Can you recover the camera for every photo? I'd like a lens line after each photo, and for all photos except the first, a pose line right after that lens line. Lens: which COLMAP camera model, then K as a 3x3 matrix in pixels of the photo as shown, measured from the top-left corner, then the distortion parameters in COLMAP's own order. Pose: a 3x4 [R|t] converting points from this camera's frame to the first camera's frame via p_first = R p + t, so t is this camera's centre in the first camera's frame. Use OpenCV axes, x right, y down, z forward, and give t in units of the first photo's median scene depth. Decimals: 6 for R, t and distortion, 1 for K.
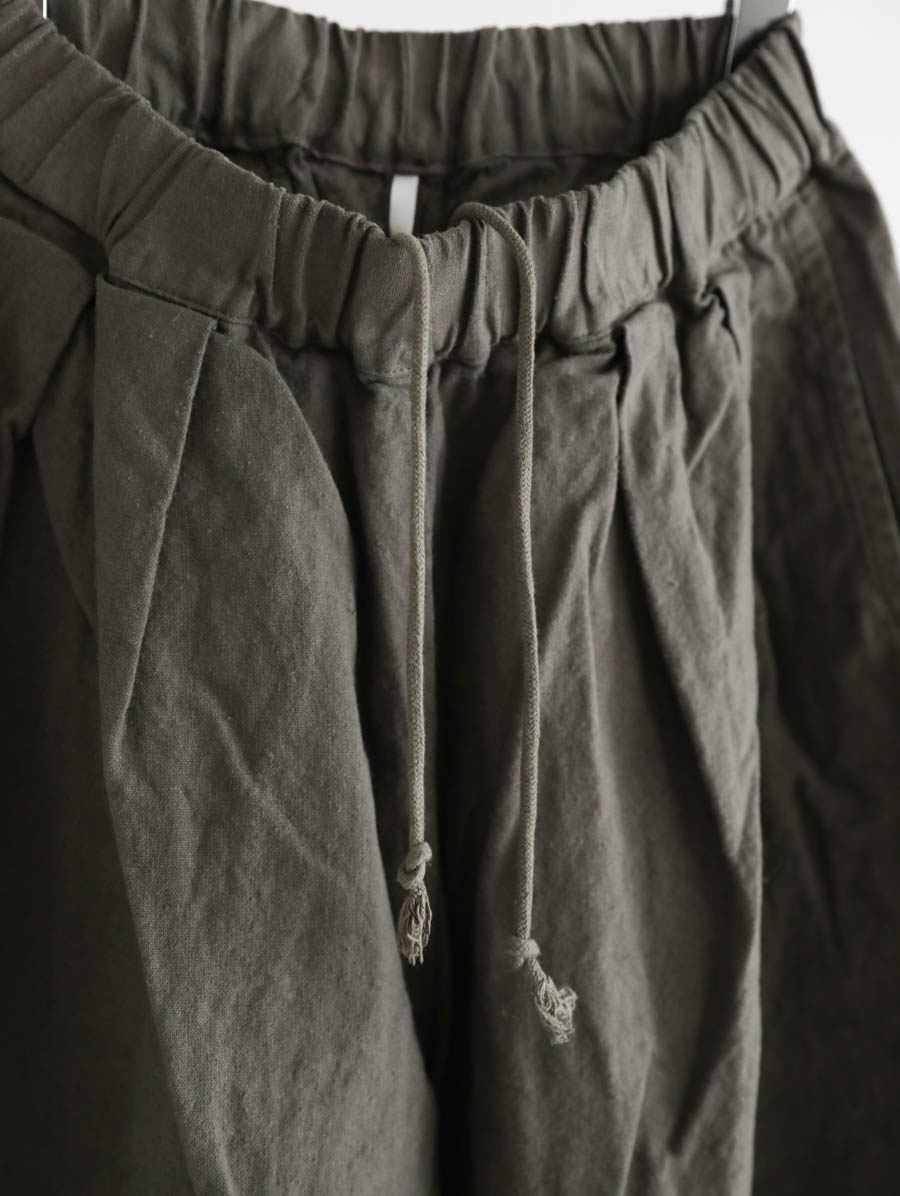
lens RADIAL K [[1638.6, 0, 450.0], [0, 1638.6, 598.0], [0, 0, 1]] dist [-0.211298, 0.411988]
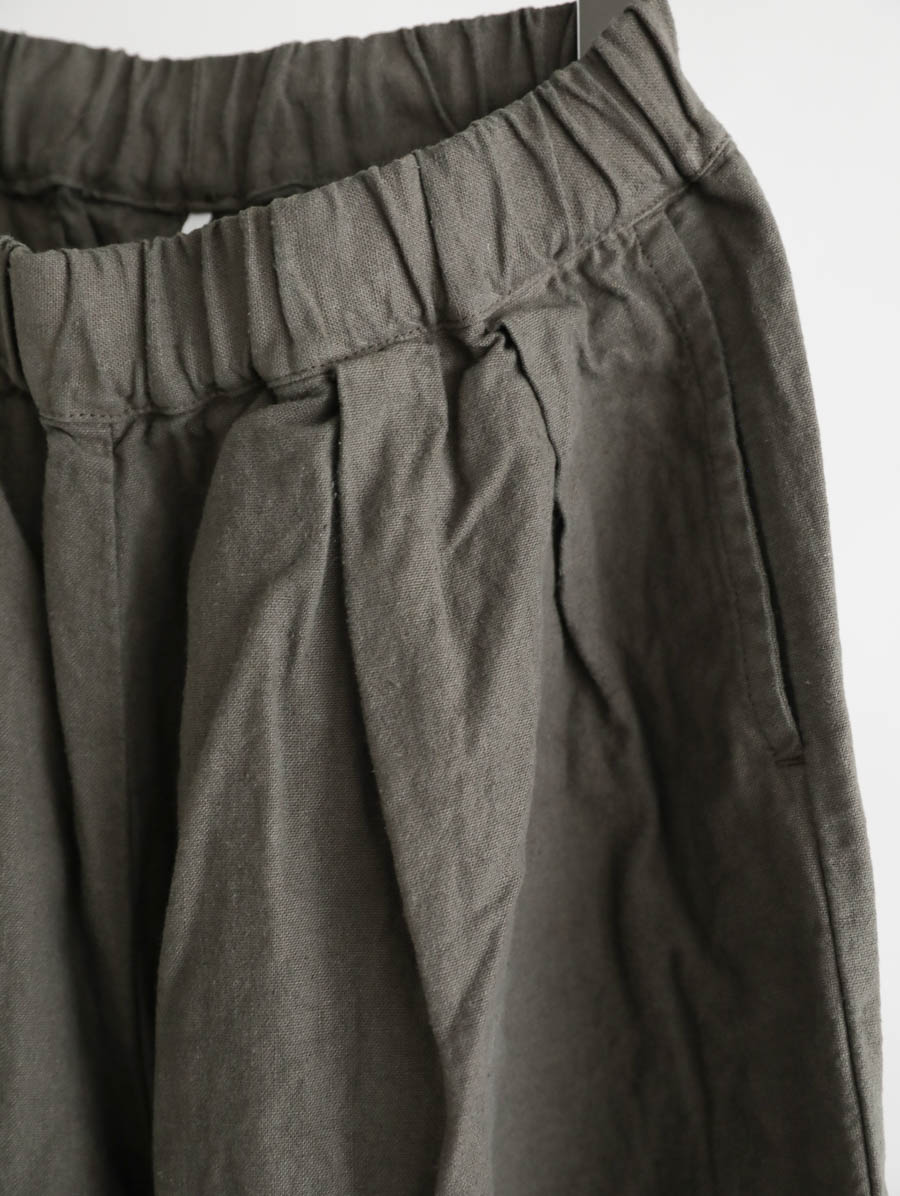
lens RADIAL K [[1638.6, 0, 450.0], [0, 1638.6, 598.0], [0, 0, 1]] dist [-0.211298, 0.411988]
pose [[0.922024, 0.039136, -0.385149, 0.461173], [-0.069504, 0.995446, -0.065239, -0.000184], [0.380842, 0.086921, 0.920546, 0.249698]]
